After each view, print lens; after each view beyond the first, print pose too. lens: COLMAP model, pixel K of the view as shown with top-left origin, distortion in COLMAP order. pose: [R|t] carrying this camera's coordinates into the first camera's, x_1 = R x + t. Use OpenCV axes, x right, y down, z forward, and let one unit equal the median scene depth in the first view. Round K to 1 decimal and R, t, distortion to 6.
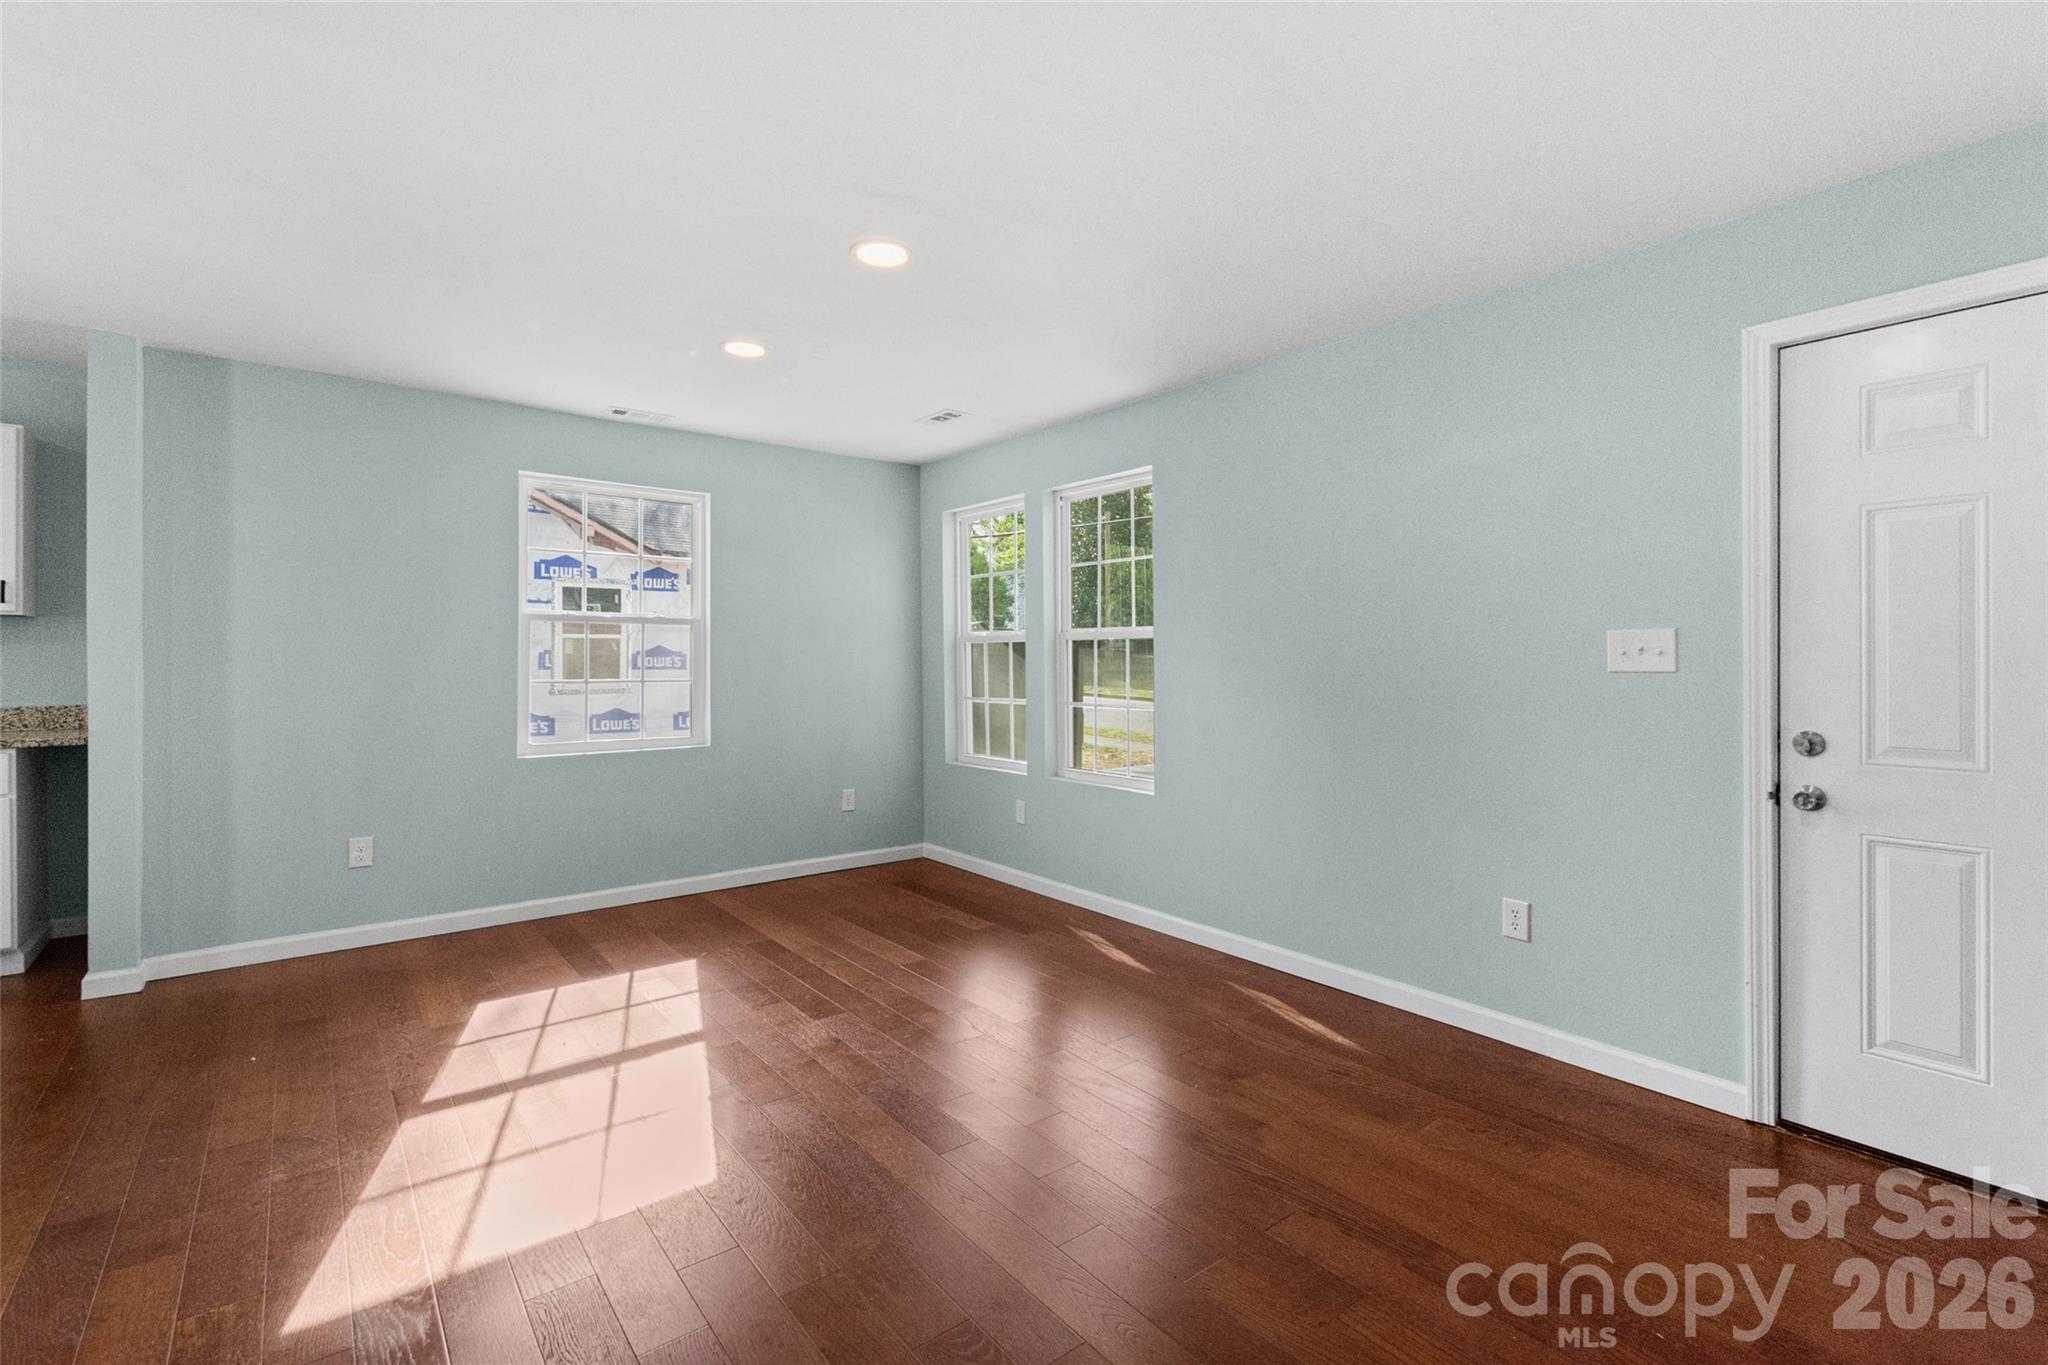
lens RADIAL K [[921.1, 0, 1033.0], [0, 921.1, 671.2], [0, 0, 1]] dist [0.009381, 0.000775]
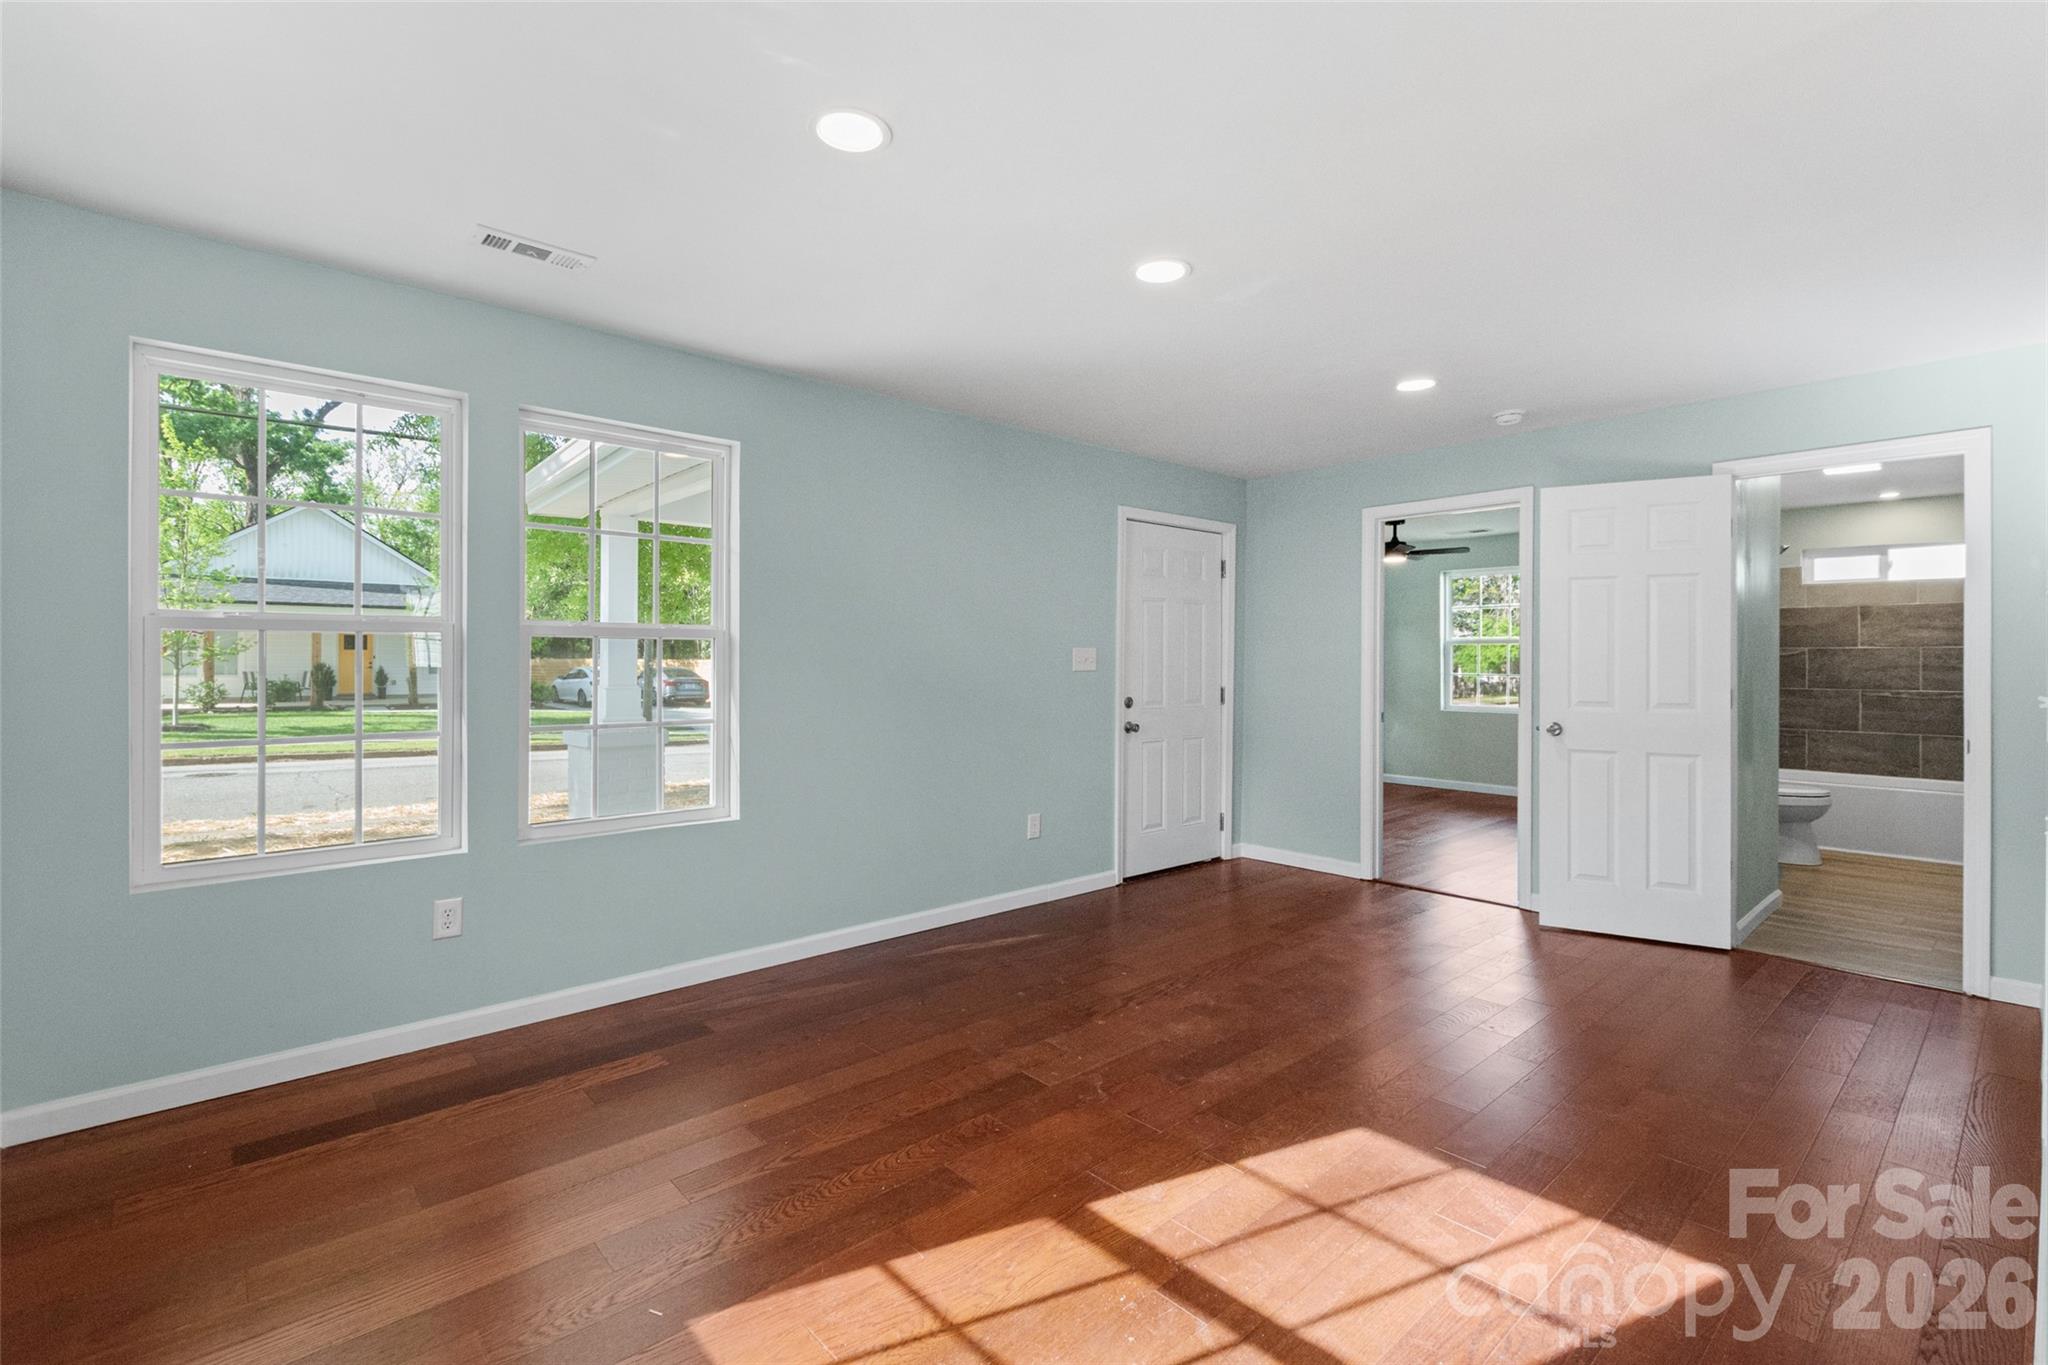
lens RADIAL K [[921.1, 0, 1044.1], [0, 921.1, 659.0], [0, 0, 1]] dist [0.009381, 0.000775]
pose [[-0.073364, 0.004847, 0.997293, -1.119190], [0.010943, 0.999932, -0.004055, -0.016418], [-0.997245, 0.010616, -0.073412, 1.136766]]
